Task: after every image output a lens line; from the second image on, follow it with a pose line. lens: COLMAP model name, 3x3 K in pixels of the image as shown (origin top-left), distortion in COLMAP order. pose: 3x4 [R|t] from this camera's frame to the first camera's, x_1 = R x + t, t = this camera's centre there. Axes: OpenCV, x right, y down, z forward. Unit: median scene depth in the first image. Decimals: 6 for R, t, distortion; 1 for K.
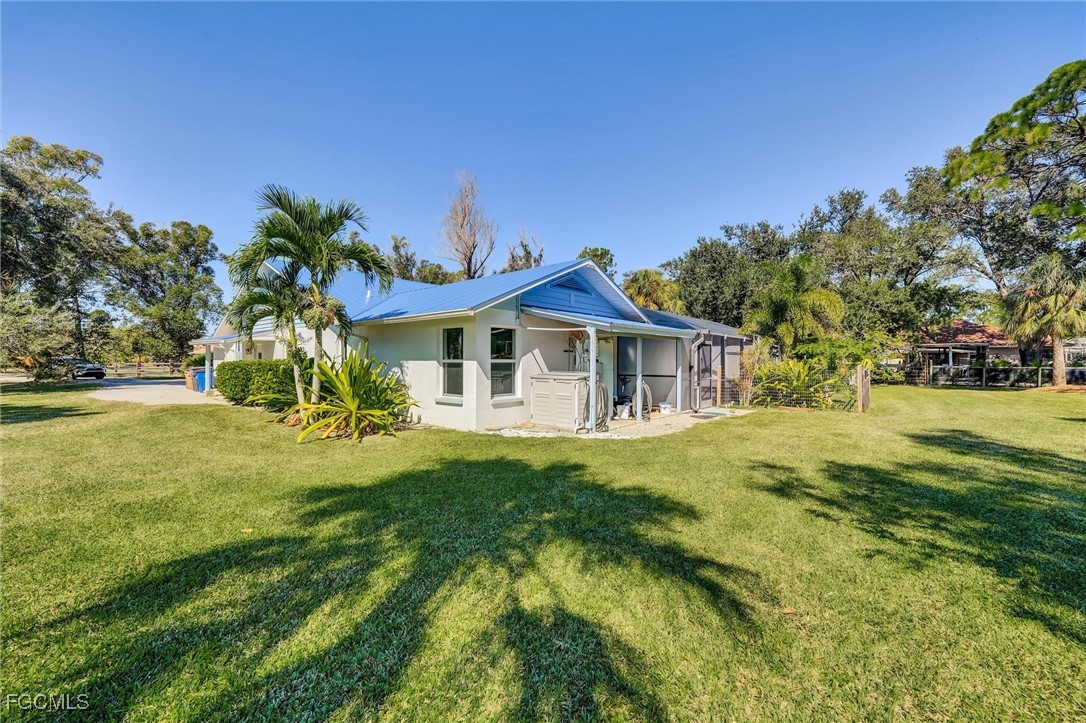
lens RADIAL K [[445.4, 0, 545.4], [0, 445.4, 361.5], [0, 0, 1]] dist [-0.002188, 0.000615]
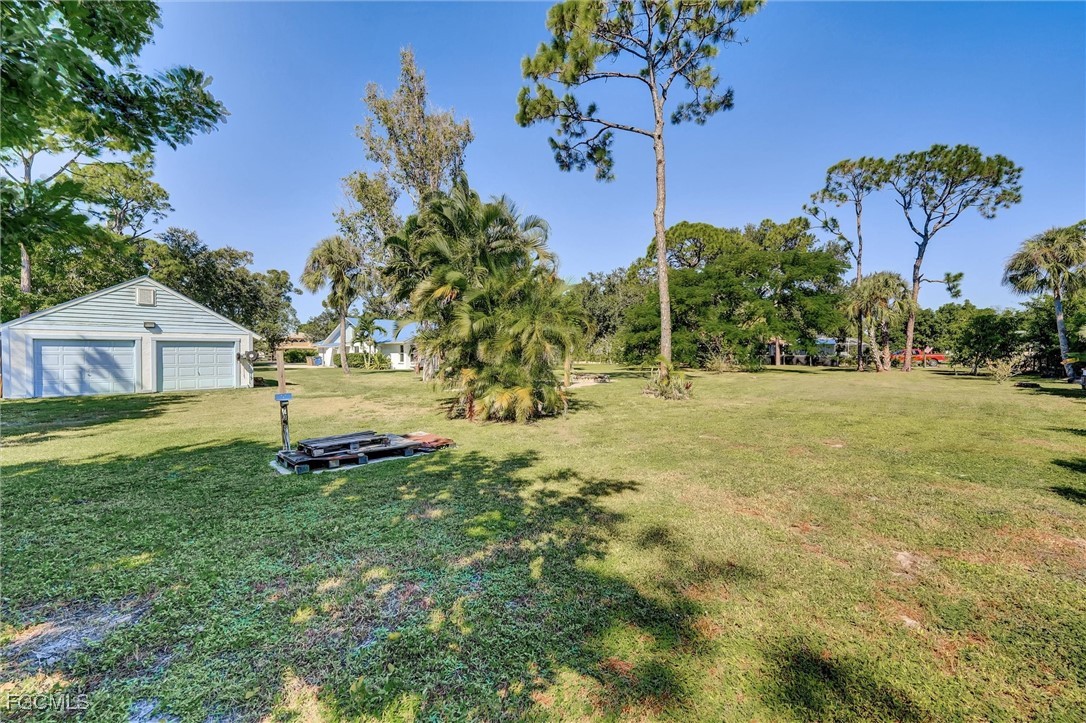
lens RADIAL K [[445.4, 0, 541.0], [0, 445.4, 360.8], [0, 0, 1]] dist [-0.002188, 0.000615]
pose [[0.998887, -0.003273, -0.047046, 1.249027], [0.004051, 0.999856, 0.016455, 0.005901], [0.046985, -0.016627, 0.998757, -2.994162]]
